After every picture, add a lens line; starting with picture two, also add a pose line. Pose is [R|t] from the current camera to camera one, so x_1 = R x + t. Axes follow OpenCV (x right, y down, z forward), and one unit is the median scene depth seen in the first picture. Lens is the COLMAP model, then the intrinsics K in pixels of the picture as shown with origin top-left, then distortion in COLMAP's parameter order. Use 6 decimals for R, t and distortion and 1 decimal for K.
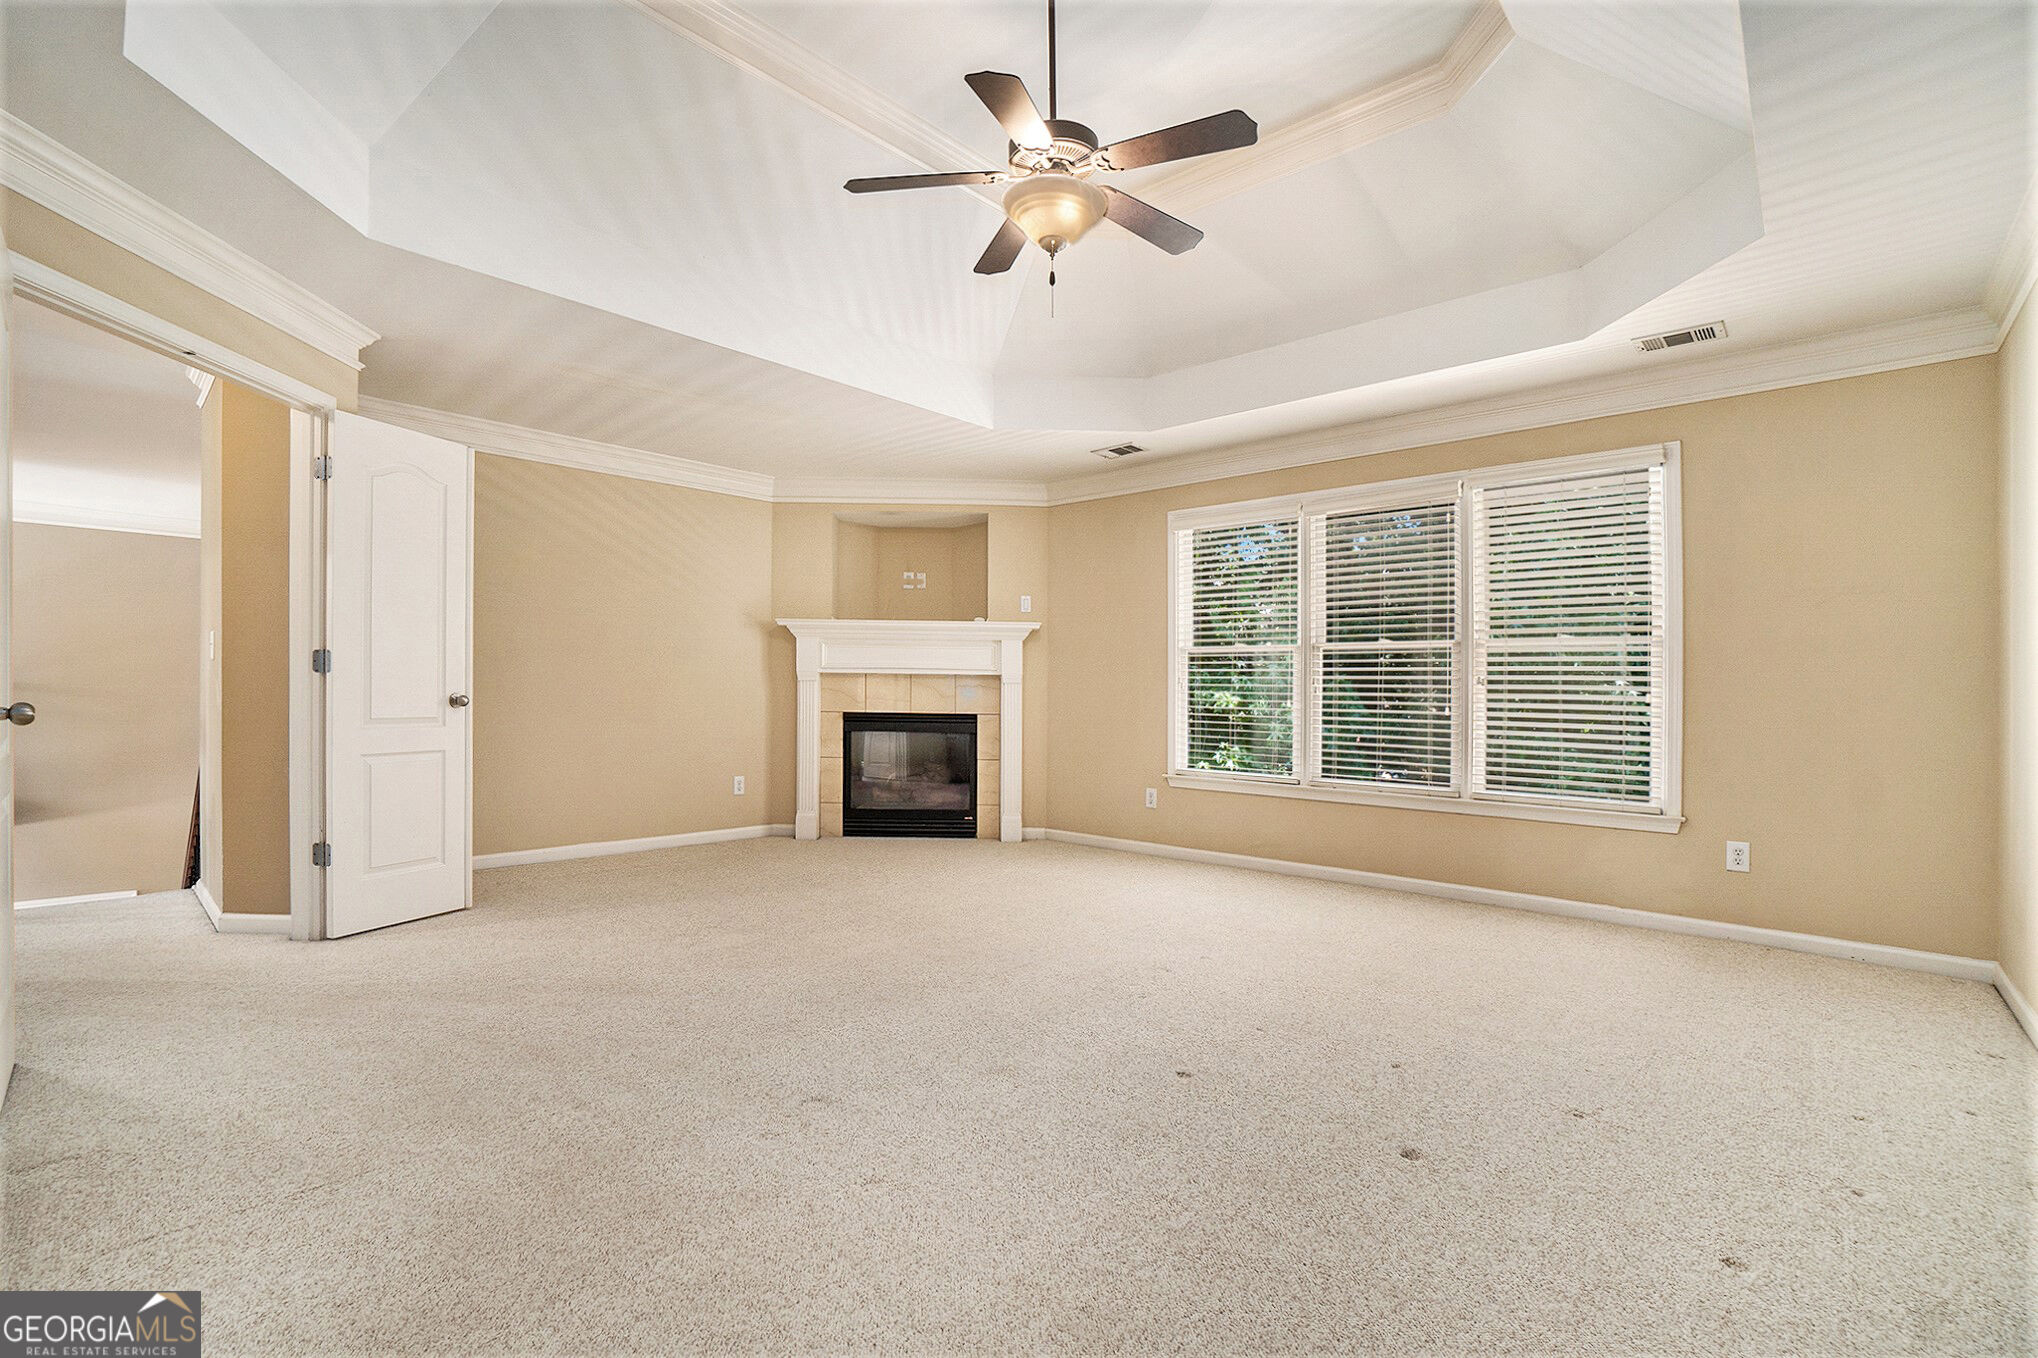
lens RADIAL K [[904.1, 0, 1005.6], [0, 904.1, 676.9], [0, 0, 1]] dist [-0.047538, 0.011661]
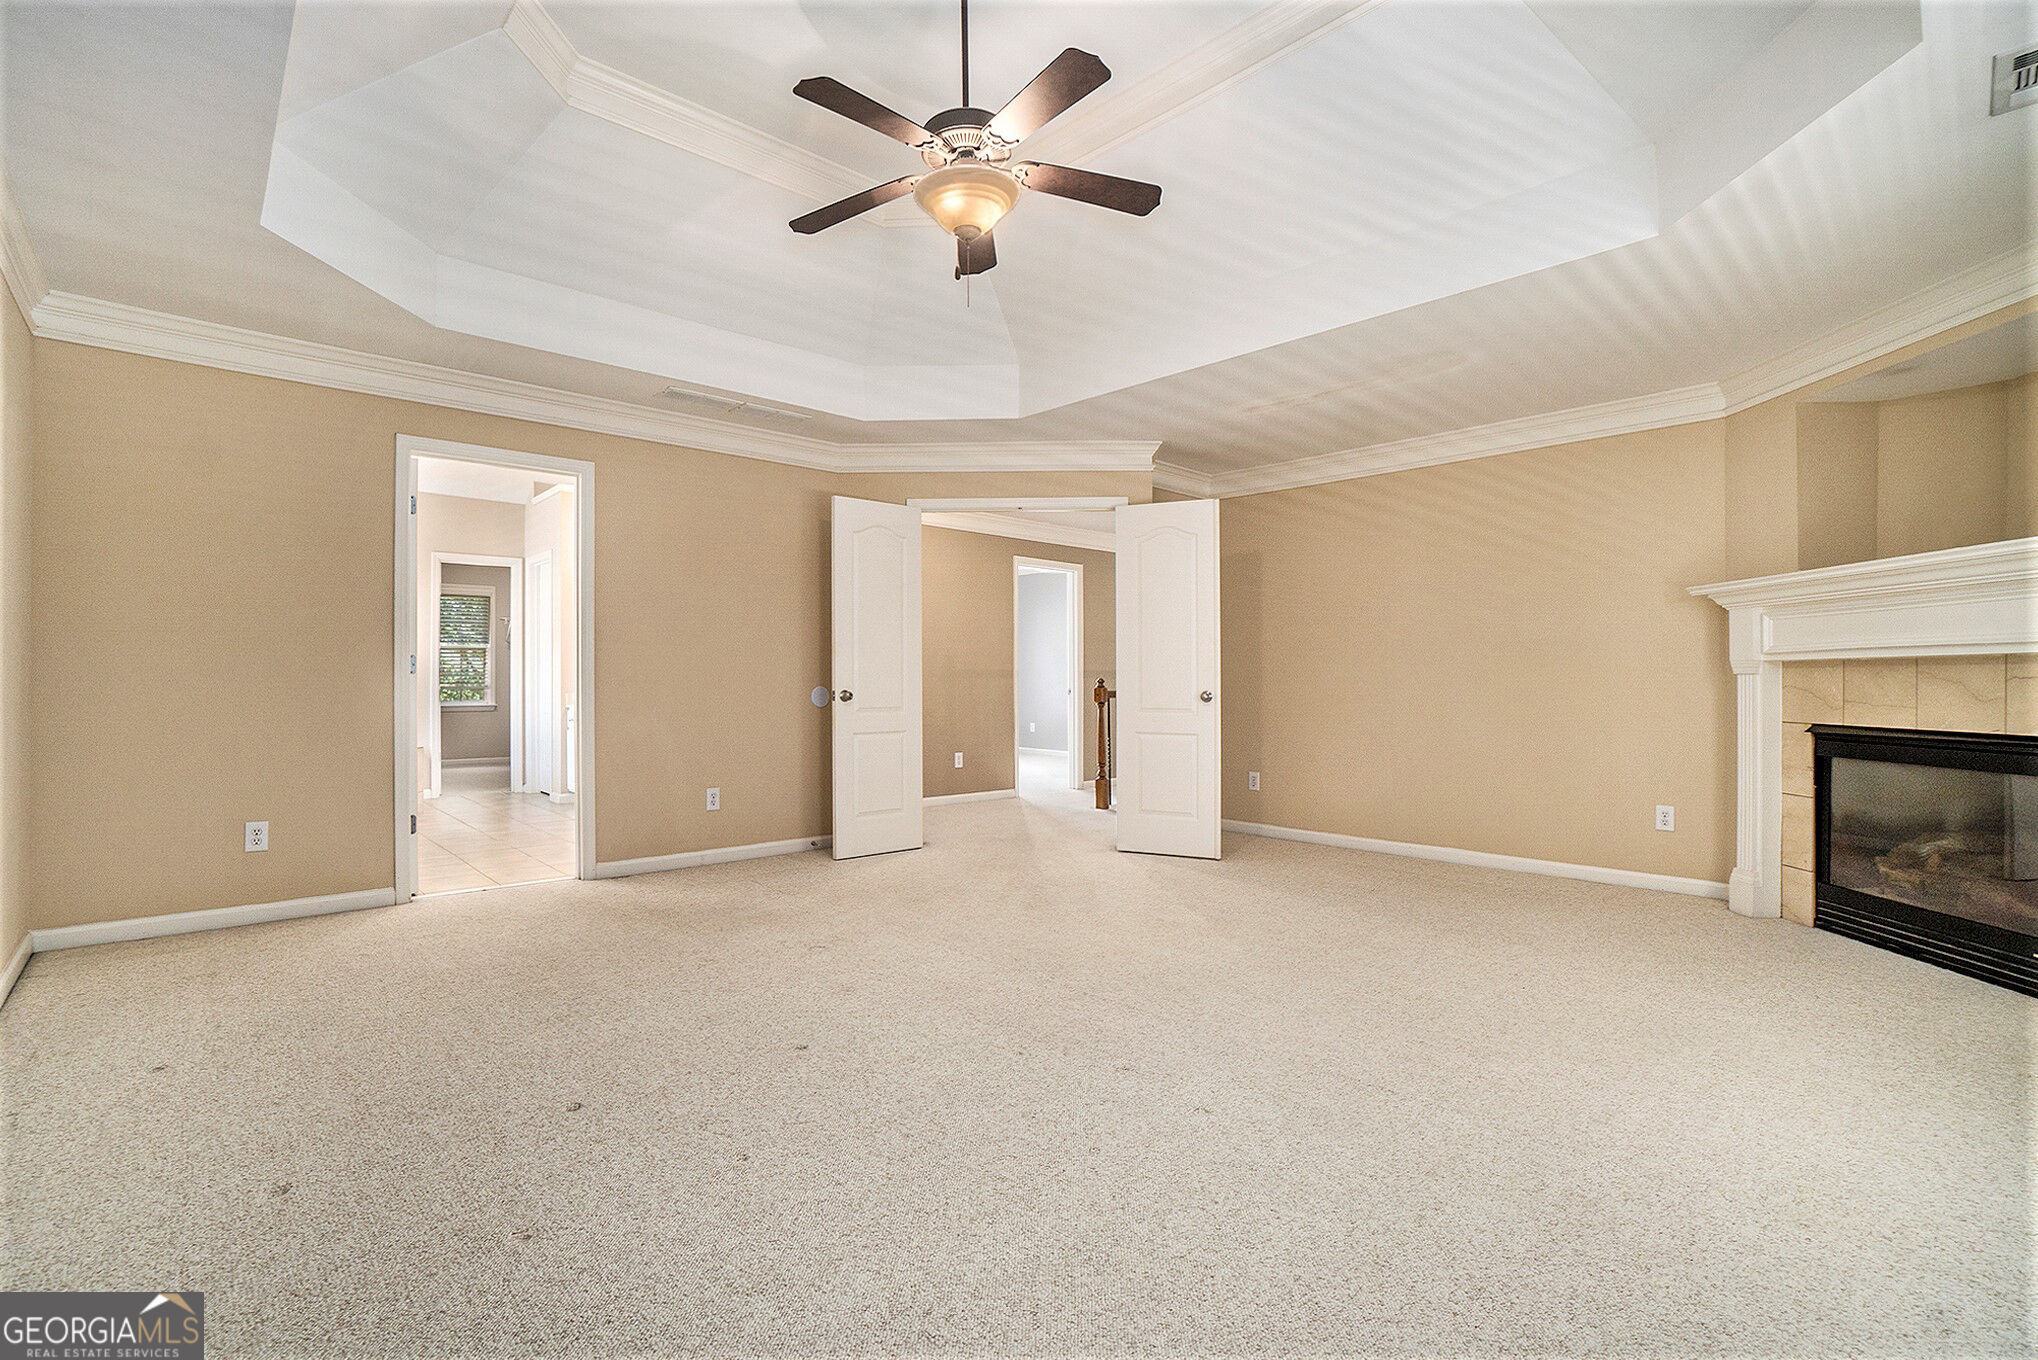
lens RADIAL K [[904.1, 0, 1013.1], [0, 904.1, 687.4], [0, 0, 1]] dist [-0.047538, 0.011661]
pose [[-0.060837, -0.009086, -0.998106, 0.453852], [0.009145, 0.999912, -0.009659, 0.014754], [0.998106, -0.009715, -0.060748, 0.501874]]
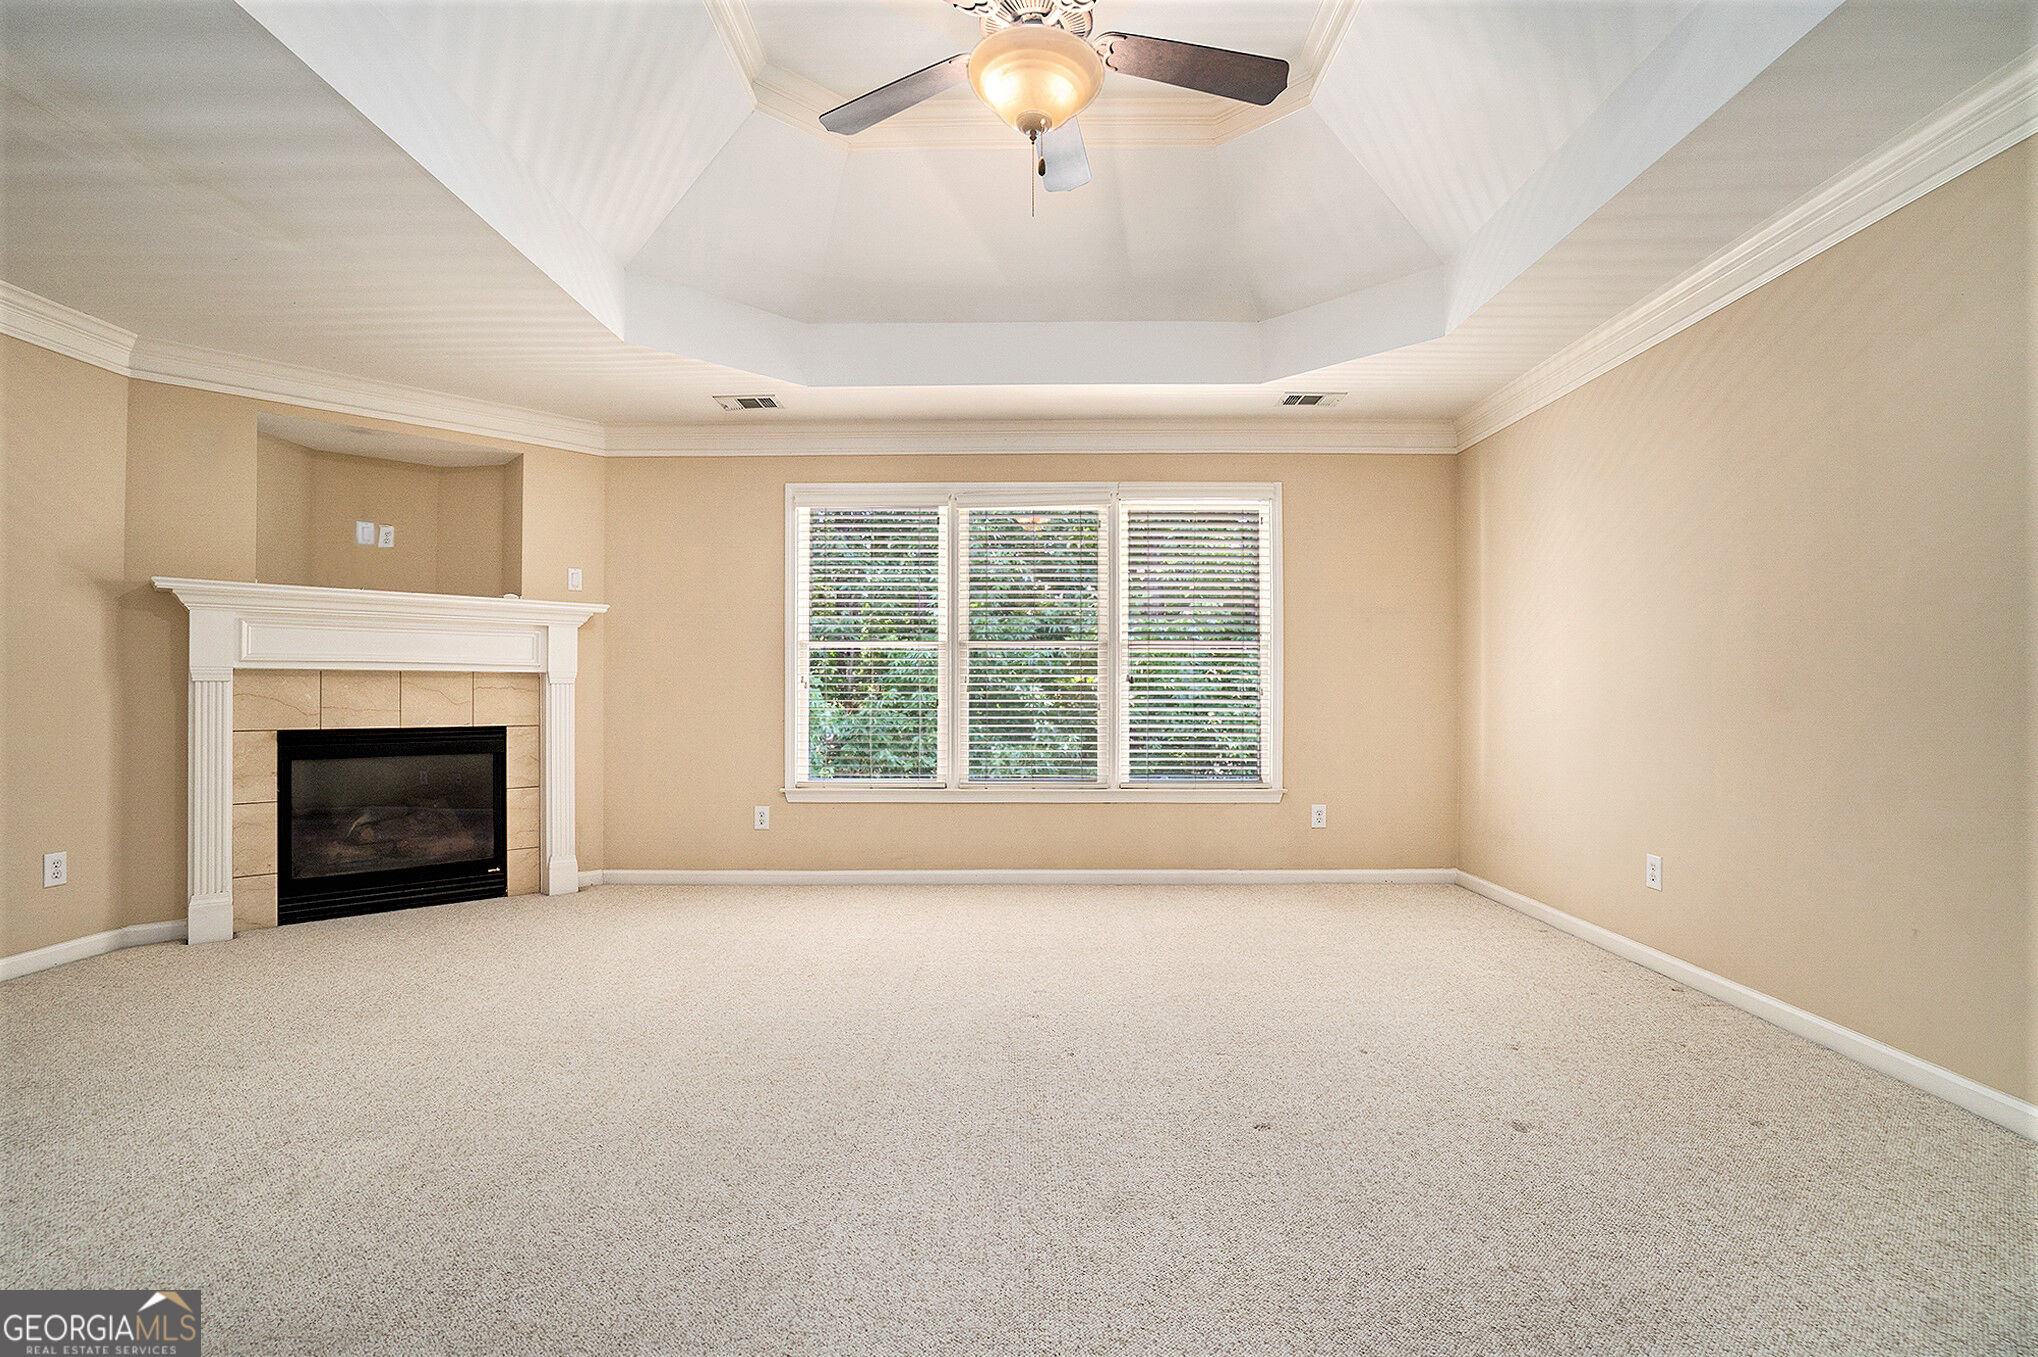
lens RADIAL K [[904.1, 0, 1015.6], [0, 904.1, 679.7], [0, 0, 1]] dist [-0.047538, 0.011661]
pose [[0.740937, -0.003837, 0.671564, -0.213685], [0.000174, 0.999985, 0.005522, -0.000439], [-0.671575, -0.003975, 0.740926, 0.193841]]
